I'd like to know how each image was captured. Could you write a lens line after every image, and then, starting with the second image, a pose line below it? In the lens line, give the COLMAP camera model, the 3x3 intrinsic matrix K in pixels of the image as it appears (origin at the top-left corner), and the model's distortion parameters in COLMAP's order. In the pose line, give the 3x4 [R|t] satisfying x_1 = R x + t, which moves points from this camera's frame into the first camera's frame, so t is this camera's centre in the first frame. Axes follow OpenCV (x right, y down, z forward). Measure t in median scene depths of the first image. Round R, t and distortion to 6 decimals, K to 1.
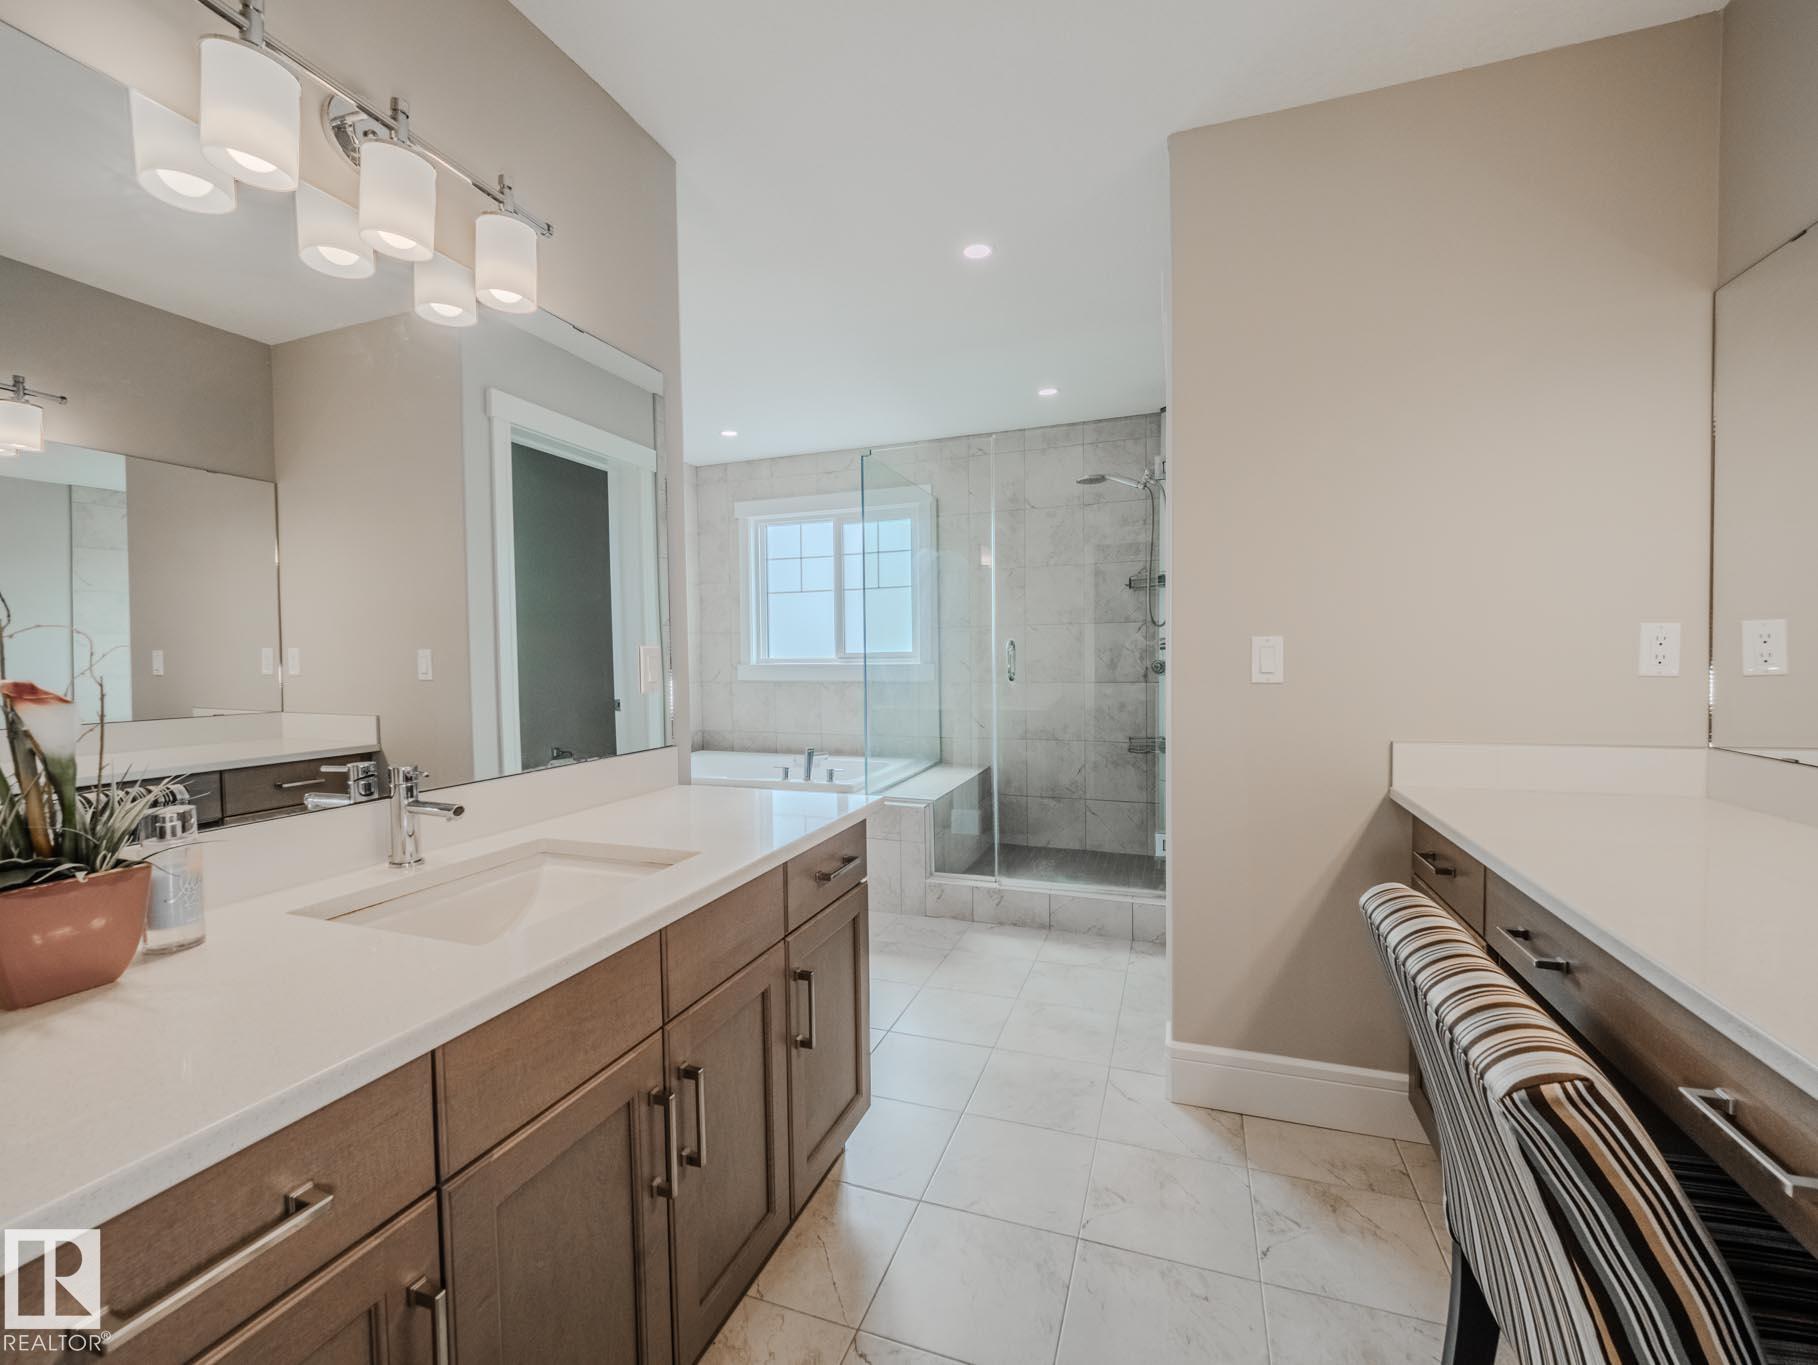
lens RADIAL K [[751.8, 0, 909.0], [0, 751.8, 682.5], [0, 0, 1]] dist [0.025493, 0.000016]
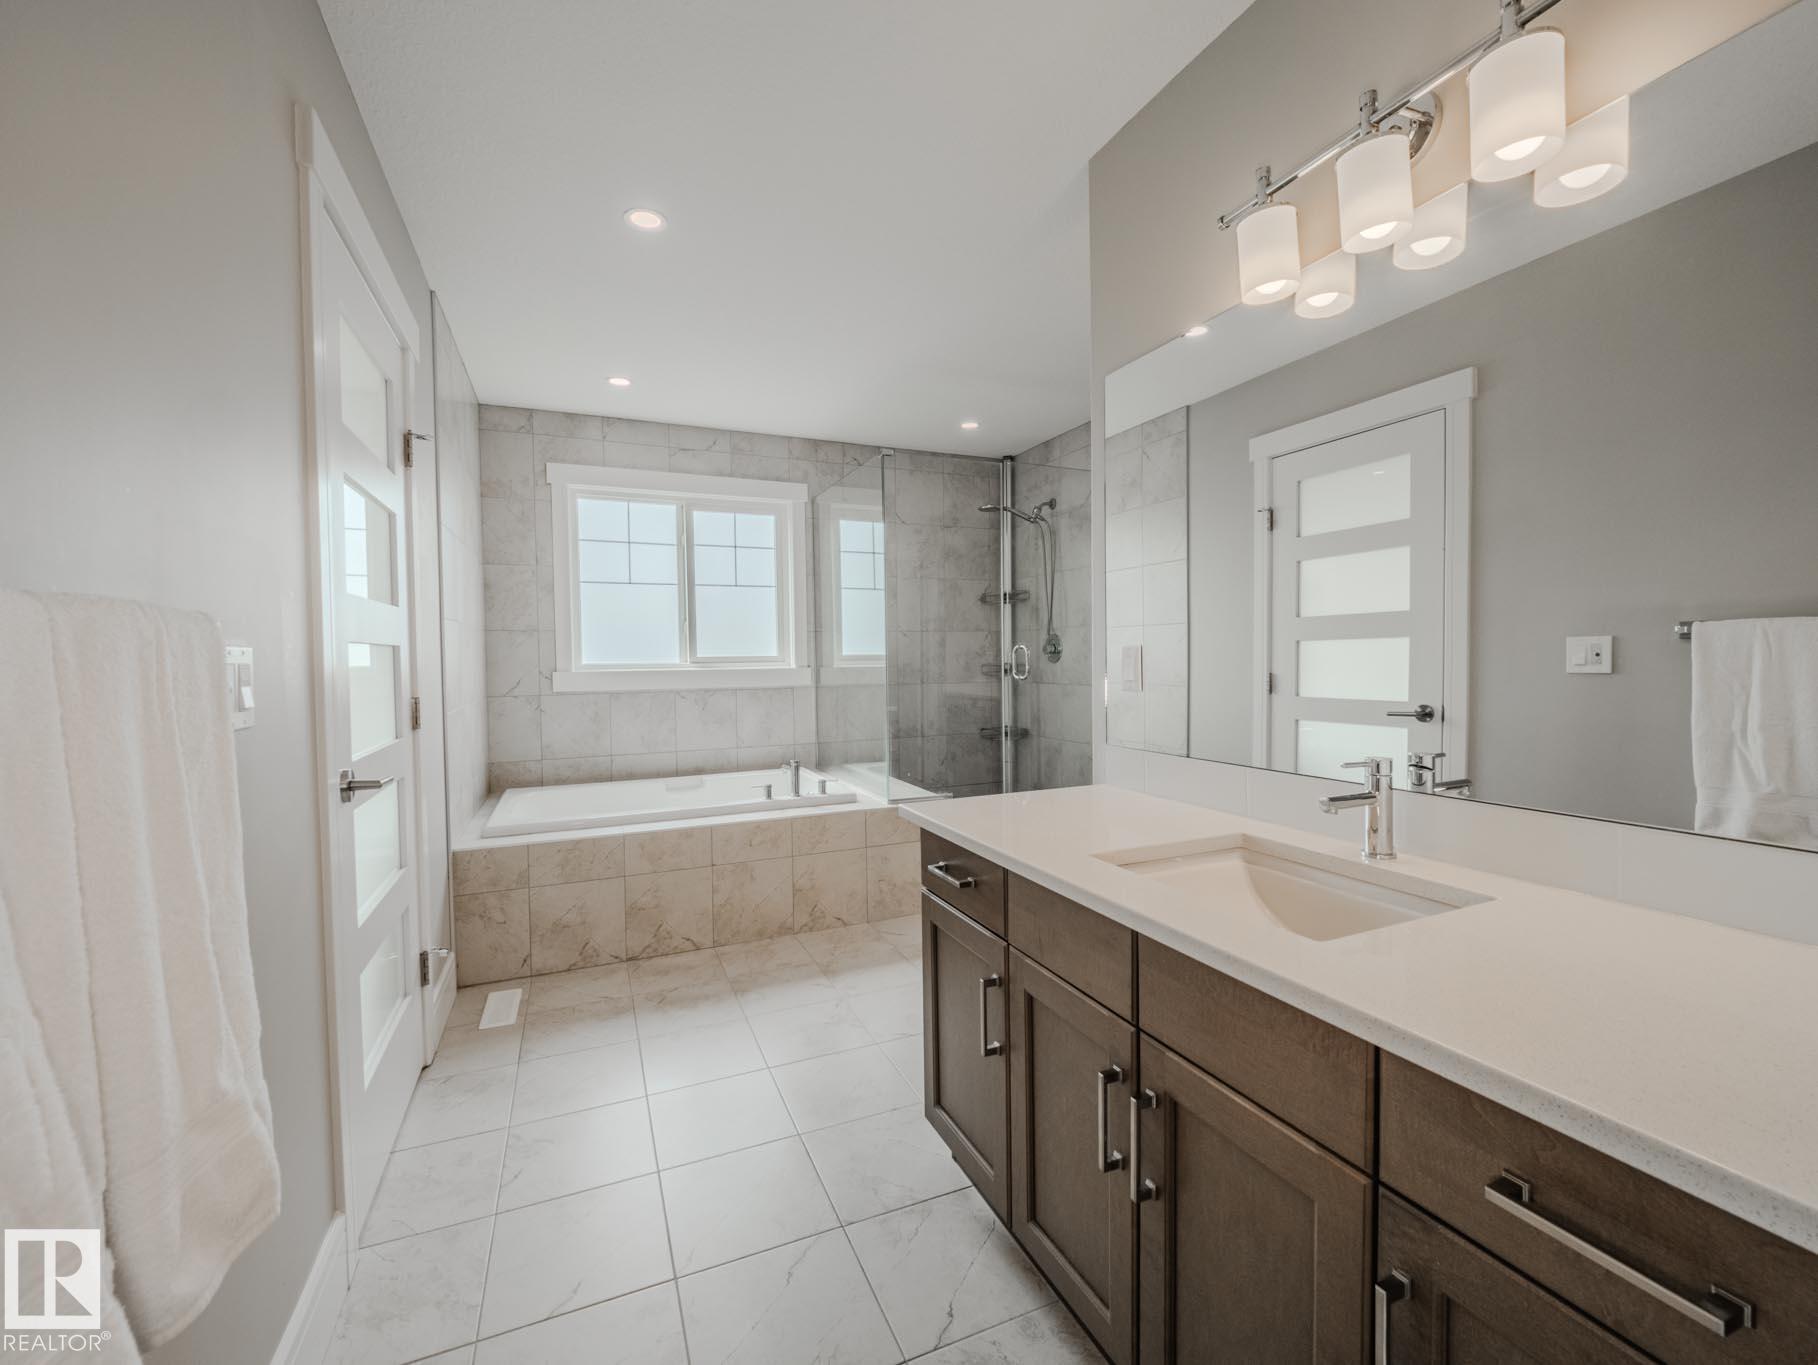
lens RADIAL K [[754.3, 0, 908.4], [0, 754.3, 676.2], [0, 0, 1]] dist [-0.002215, 0.000020]
pose [[0.721804, -0.013731, 0.691961, -0.555604], [0.030793, 0.999450, -0.012289, 0.001490], [-0.691412, 0.030178, 0.721830, 0.212155]]
